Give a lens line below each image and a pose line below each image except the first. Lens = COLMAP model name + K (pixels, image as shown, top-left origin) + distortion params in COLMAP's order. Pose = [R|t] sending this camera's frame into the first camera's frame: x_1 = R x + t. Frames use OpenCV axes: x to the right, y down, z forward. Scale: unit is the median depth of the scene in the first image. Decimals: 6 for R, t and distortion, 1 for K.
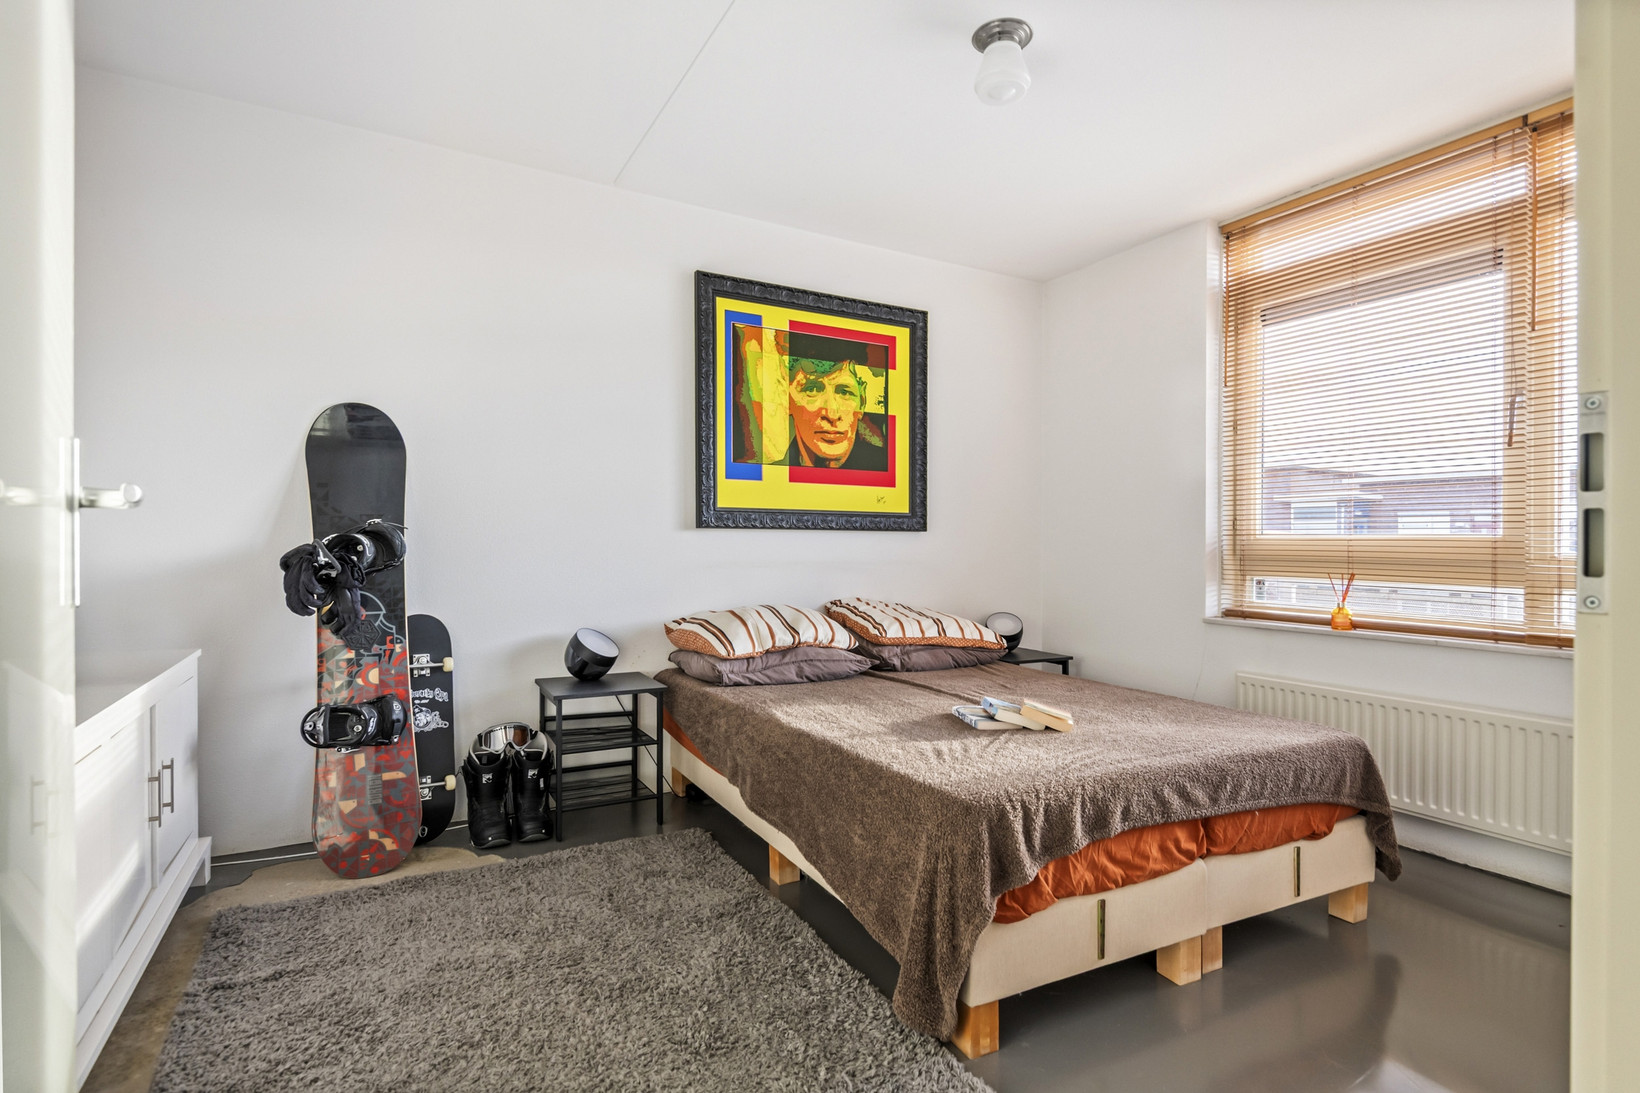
lens RADIAL K [[822.4, 0, 818.3], [0, 822.4, 533.0], [0, 0, 1]] dist [0.008078, -0.008988]
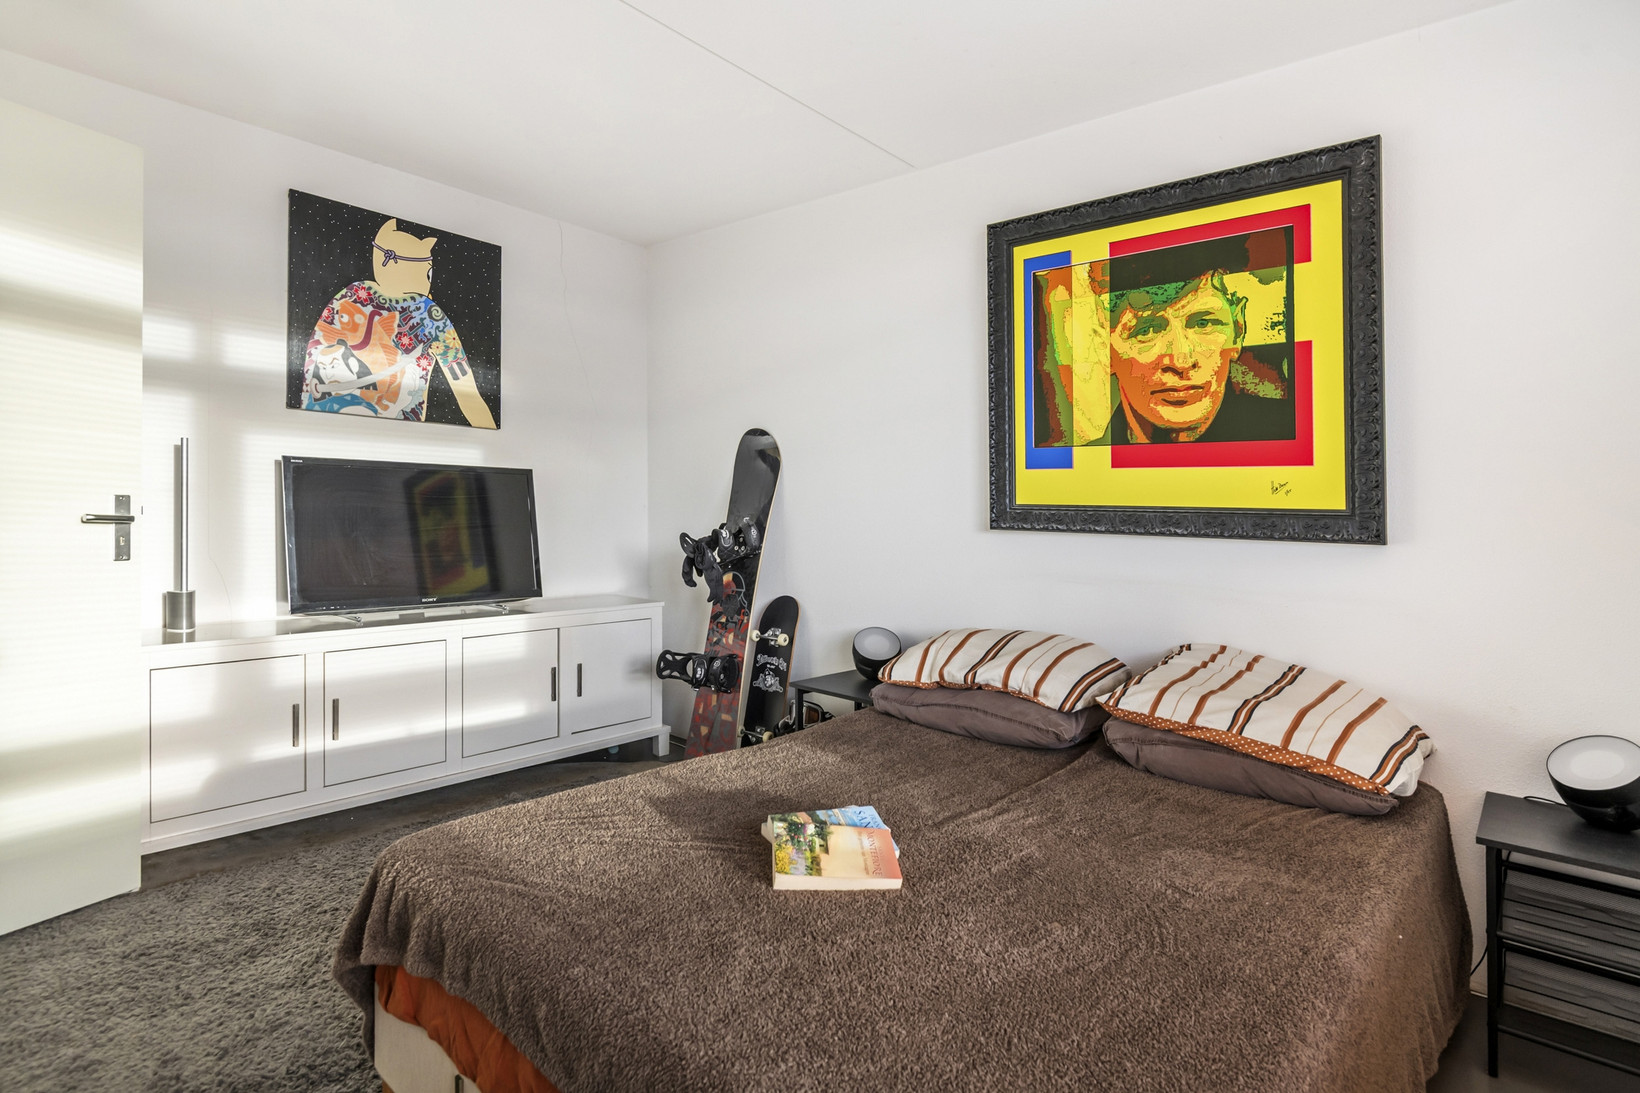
lens RADIAL K [[822.4, 0, 829.3], [0, 822.4, 509.4], [0, 0, 1]] dist [0.008078, -0.008988]
pose [[0.353107, 0.002003, -0.935581, 0.539726], [-0.008395, 0.999964, -0.001028, -0.022303], [0.935545, 0.008218, 0.353111, 0.505670]]
